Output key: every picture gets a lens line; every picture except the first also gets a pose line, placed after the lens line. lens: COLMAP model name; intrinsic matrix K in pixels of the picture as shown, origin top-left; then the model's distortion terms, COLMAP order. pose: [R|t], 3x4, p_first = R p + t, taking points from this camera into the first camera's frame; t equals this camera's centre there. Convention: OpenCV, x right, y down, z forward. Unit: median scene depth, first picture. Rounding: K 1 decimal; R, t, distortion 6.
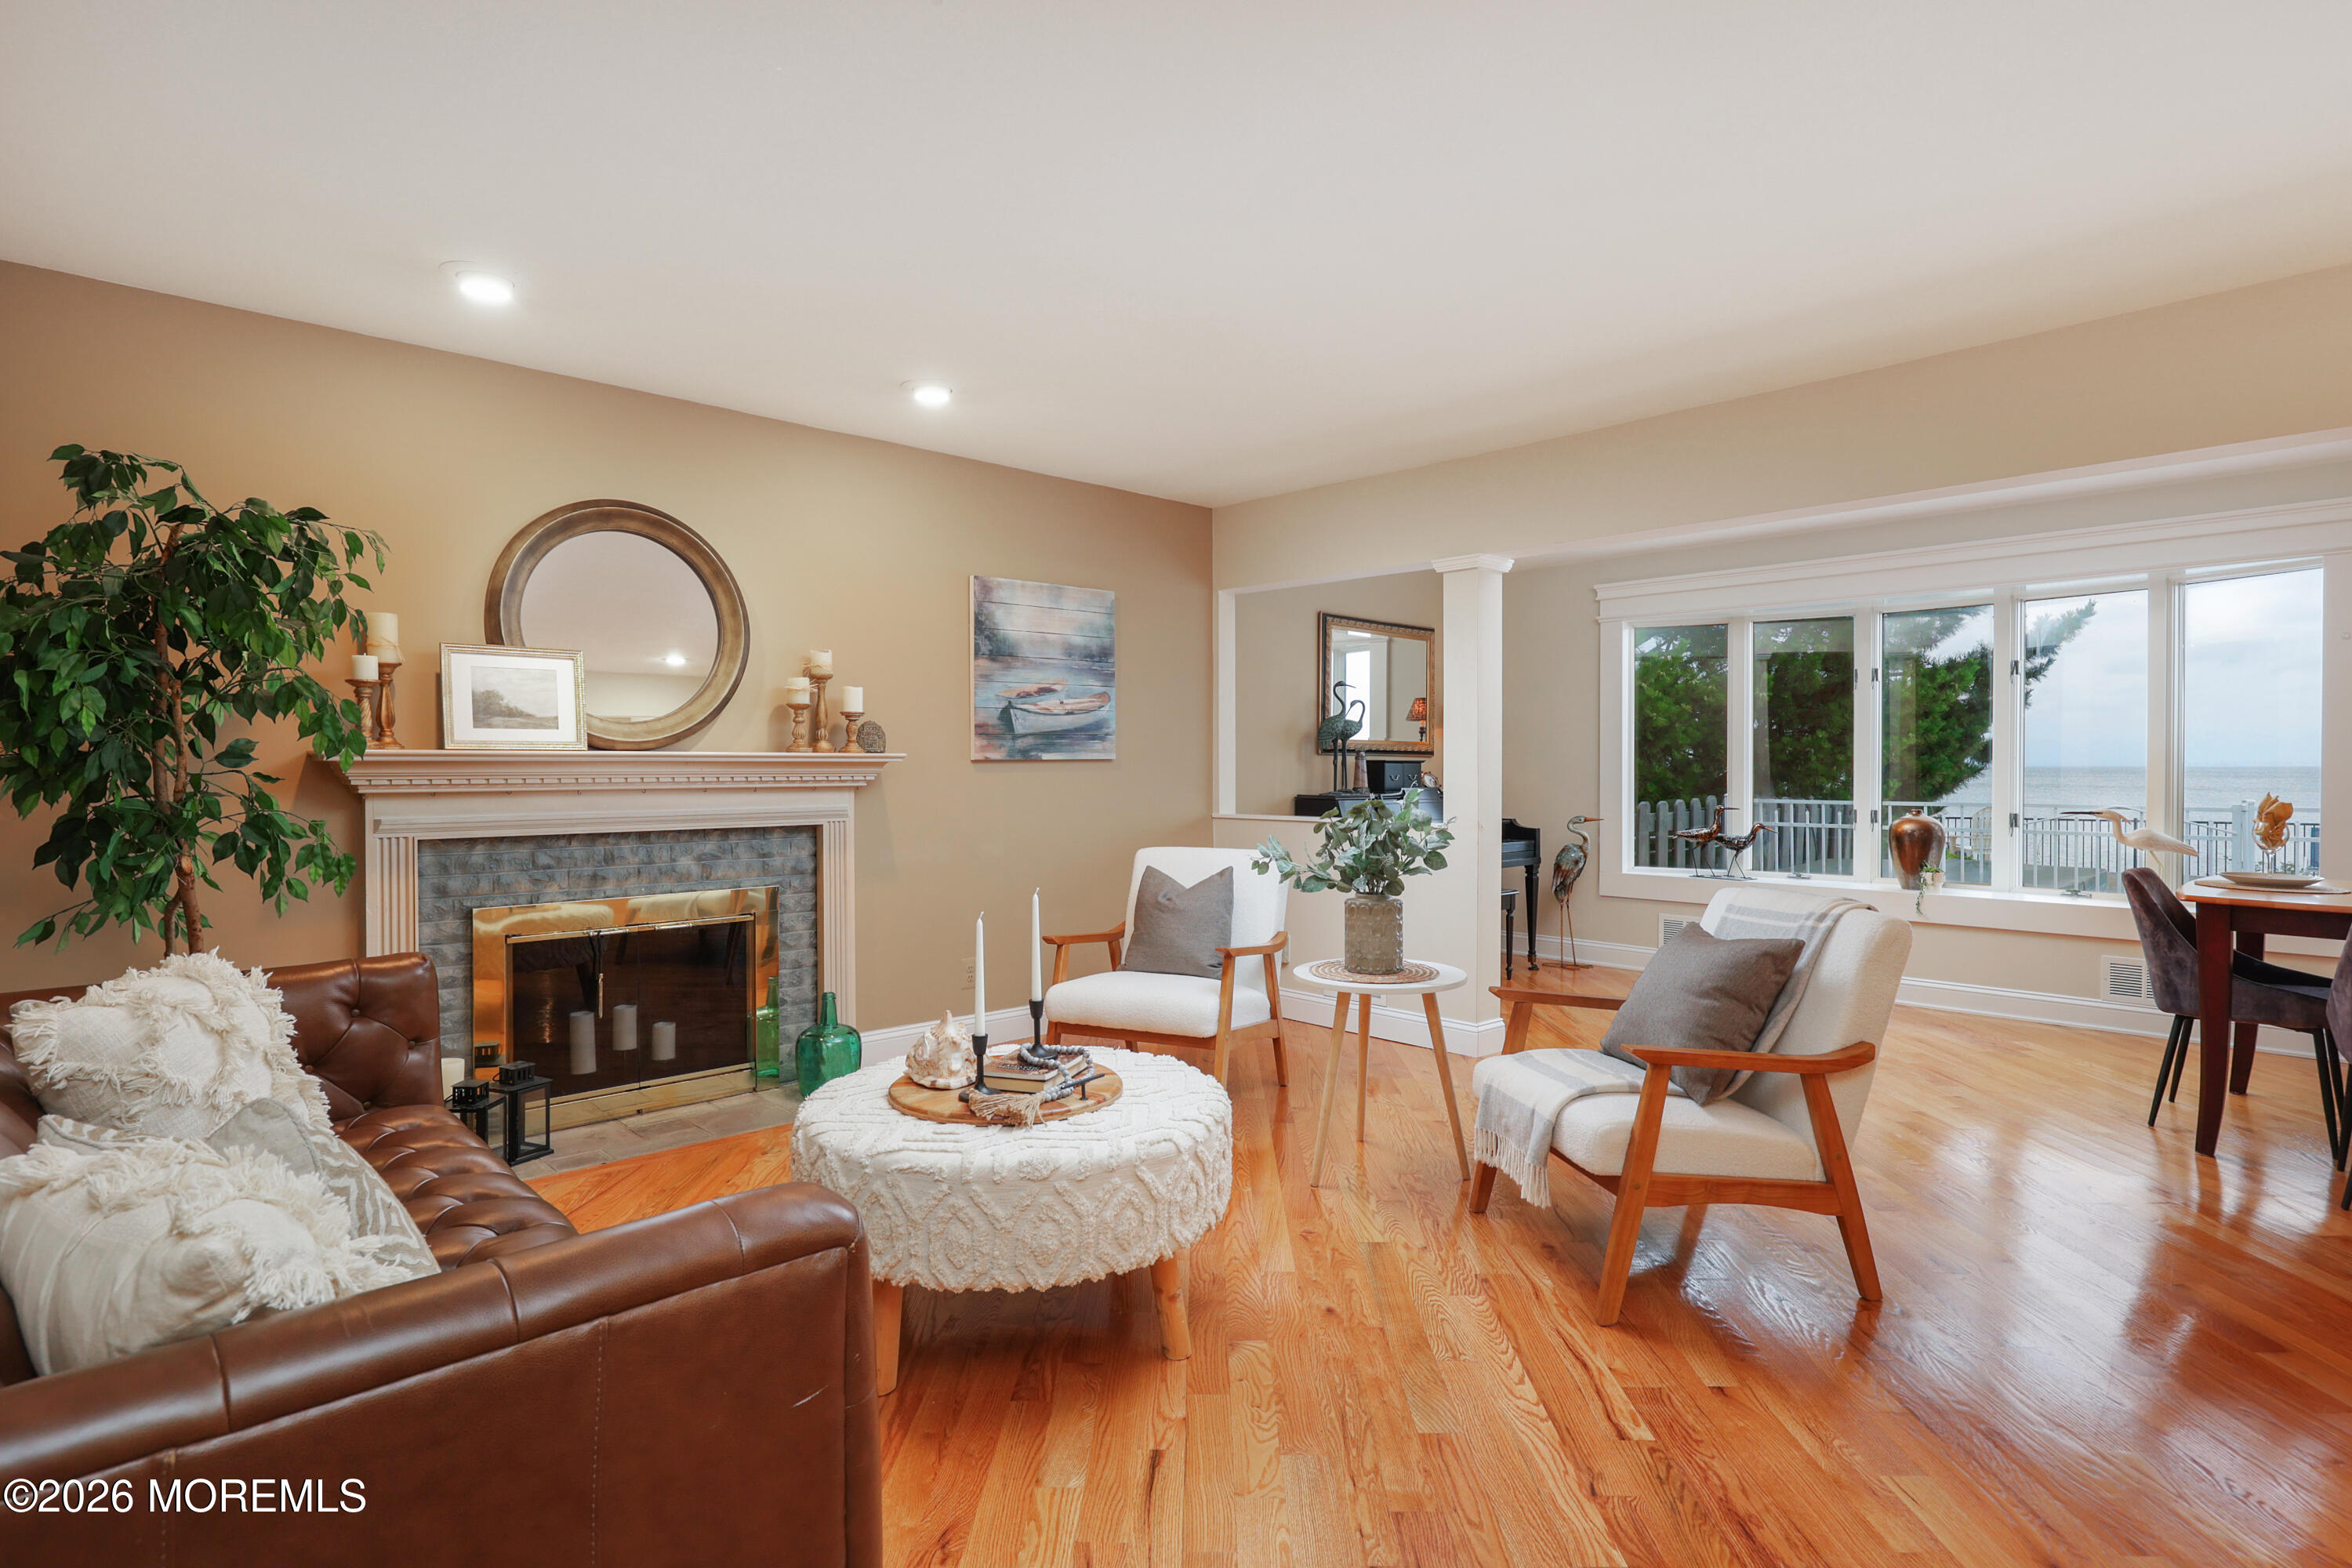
lens RADIAL K [[1217.4, 0, 1157.3], [0, 1217.4, 777.8], [0, 0, 1]] dist [-0.003326, -0.001477]
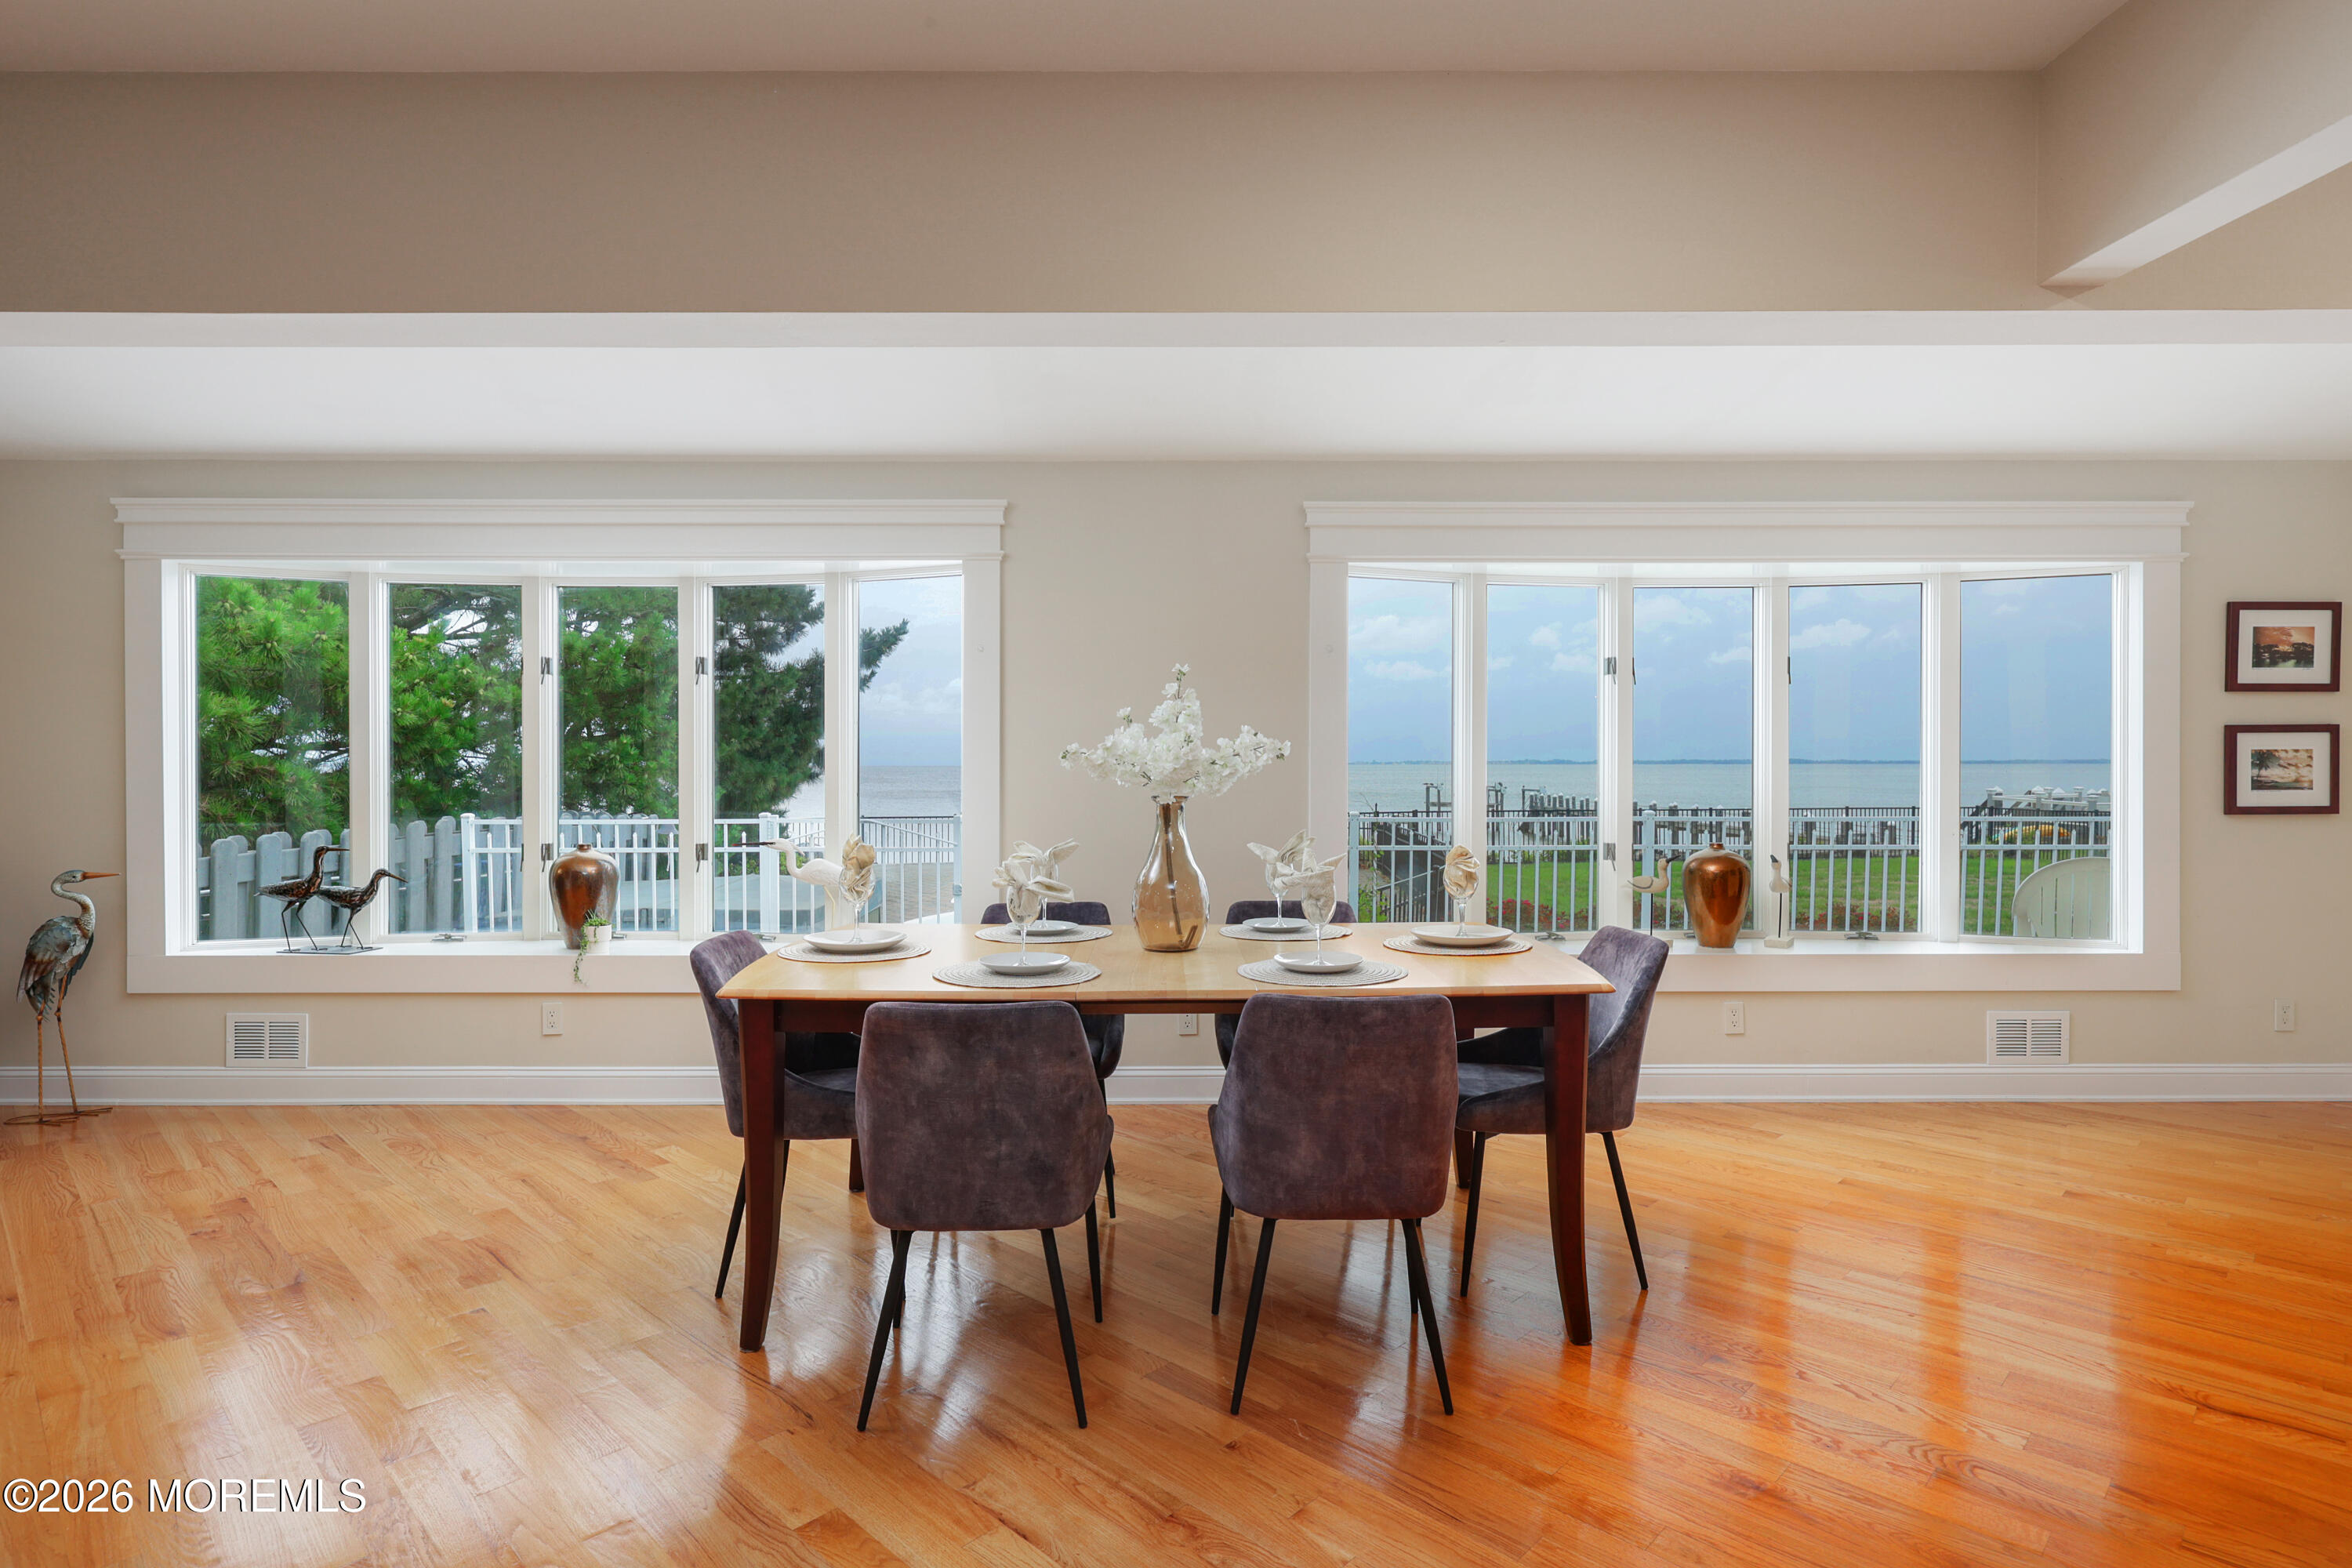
lens RADIAL K [[1232.8, 0, 1182.6], [0, 1232.8, 779.2], [0, 0, 1]] dist [0.003327, -0.001158]
pose [[0.672451, -0.007875, 0.740100, 0.346631], [0.006572, 0.999968, 0.004669, -0.017814], [-0.740112, 0.001724, 0.672481, 0.225122]]
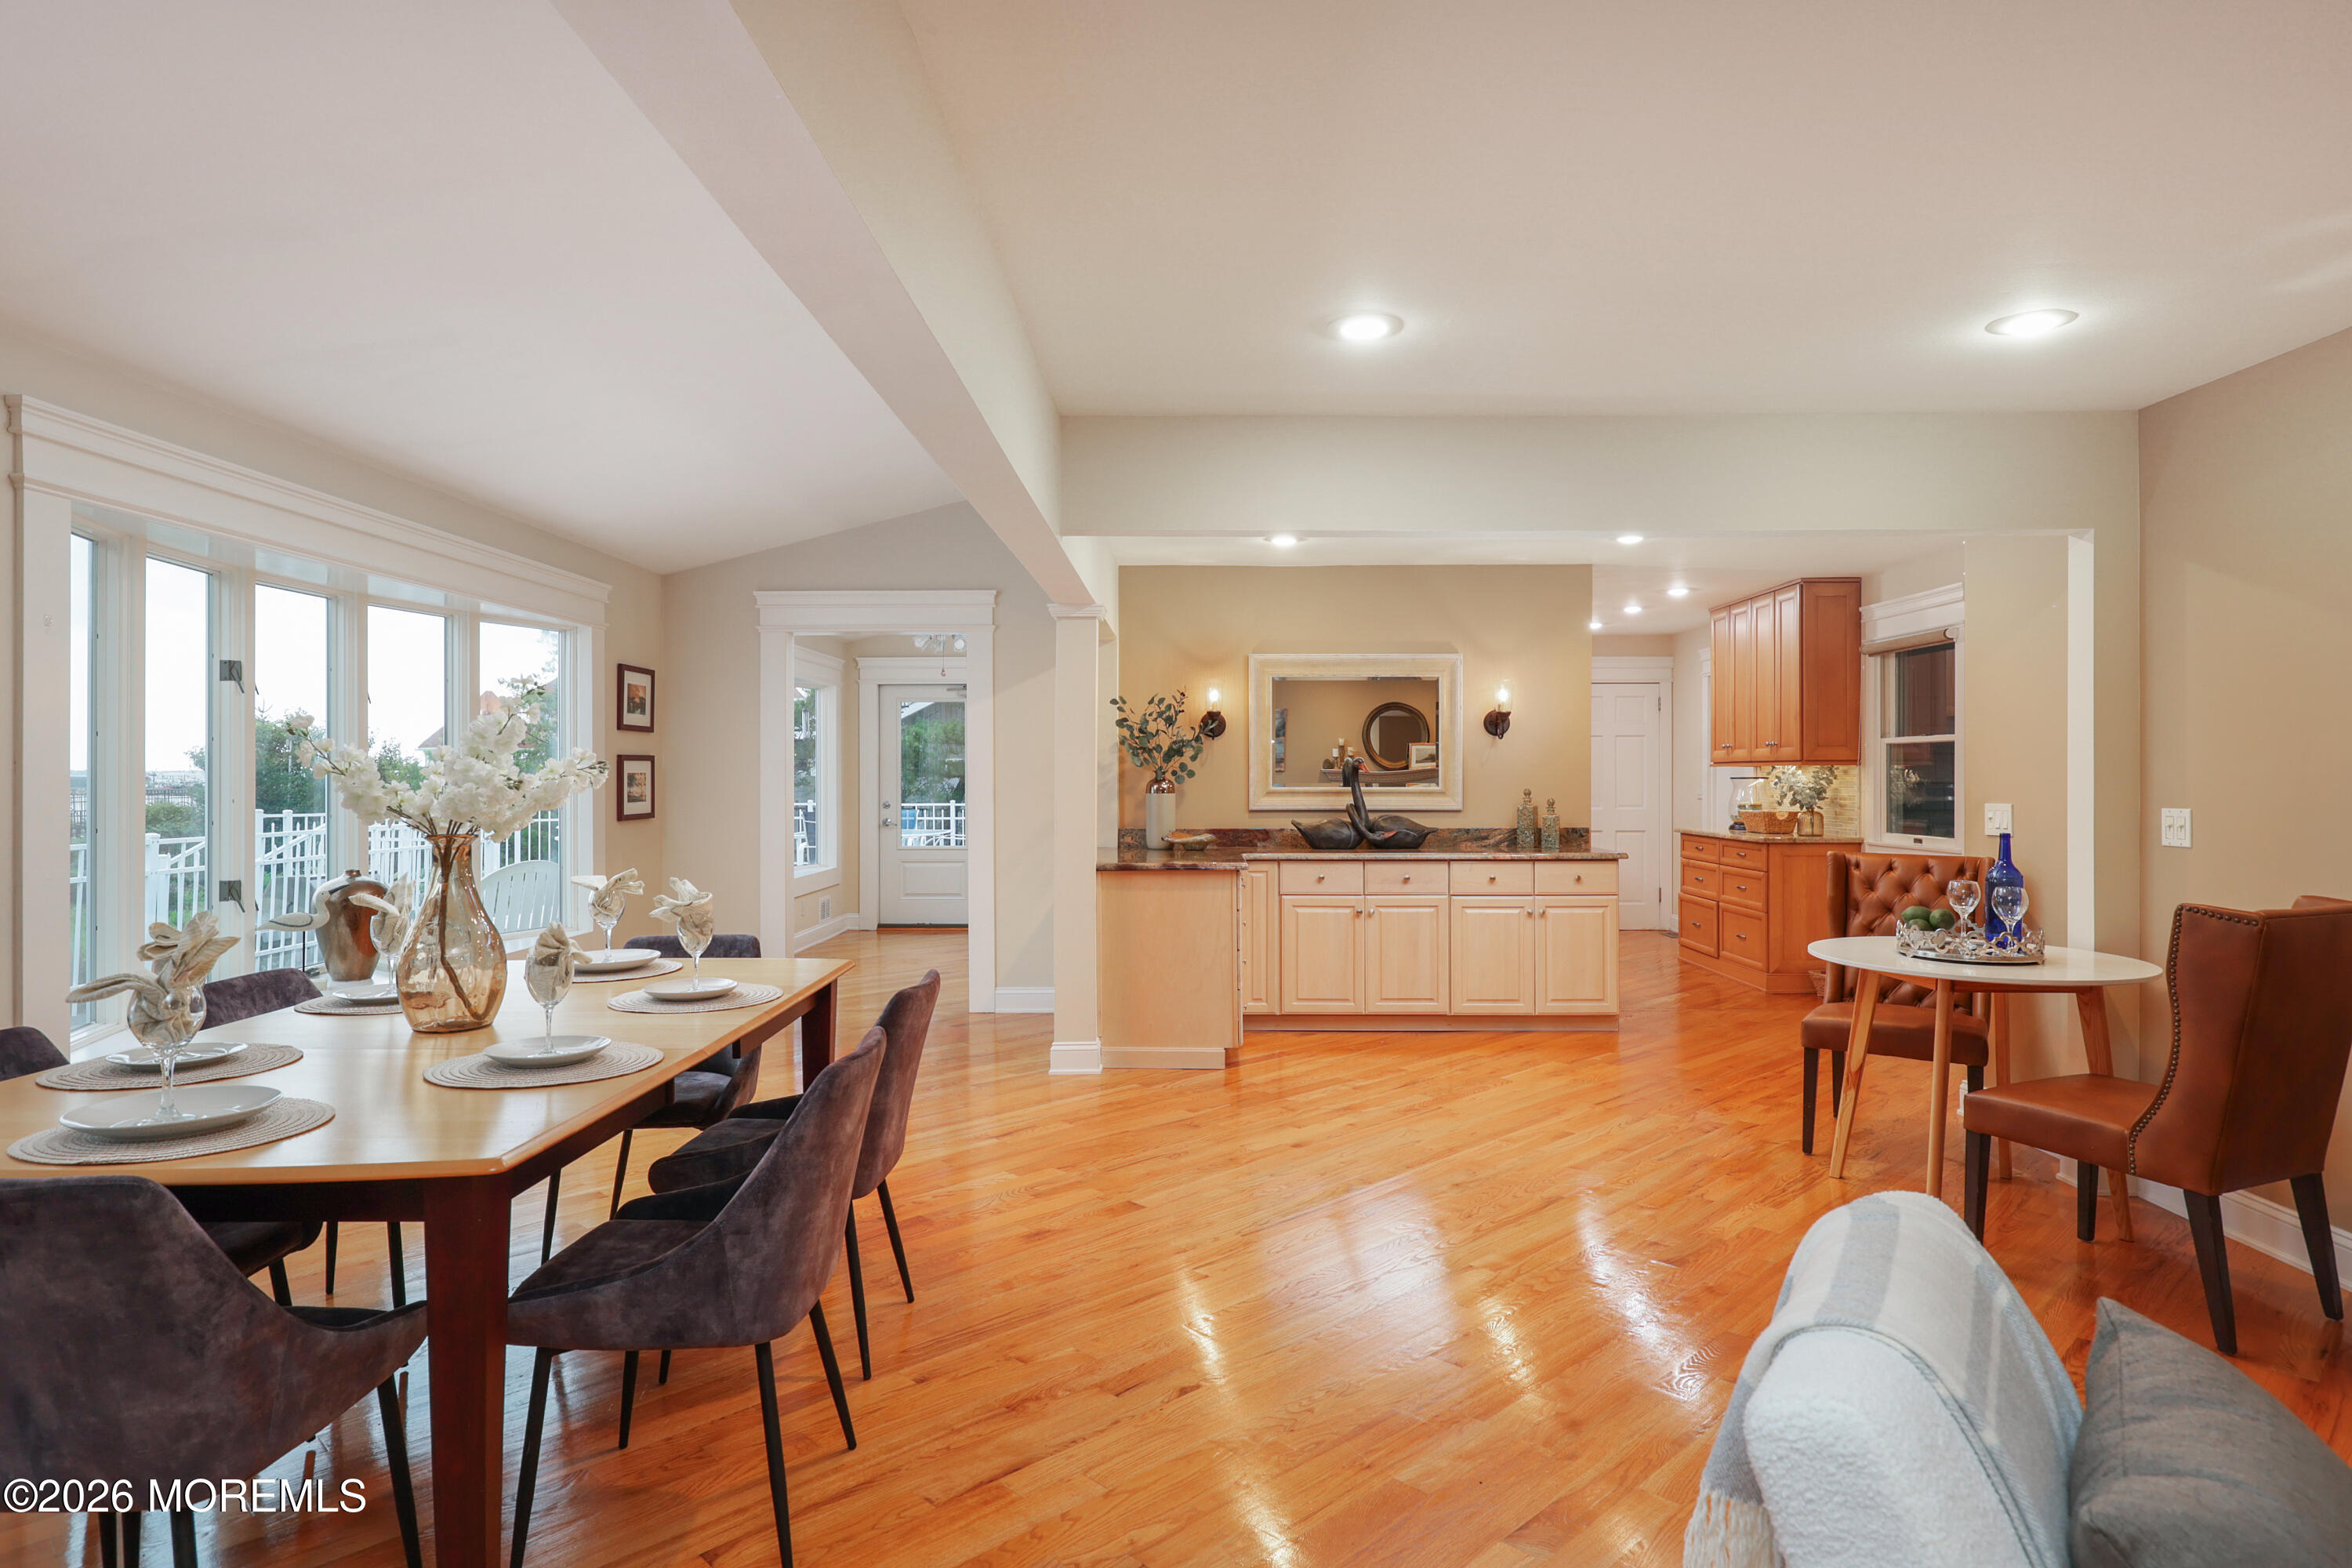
lens RADIAL K [[1330.3, 0, 1166.5], [0, 1330.3, 774.9], [0, 0, 1]] dist [0.001992, -0.002504]
pose [[-0.717645, 0.005245, 0.696389, 0.230724], [0.010739, 0.999936, 0.003535, -0.026768], [-0.696326, 0.010015, -0.717656, 0.814321]]
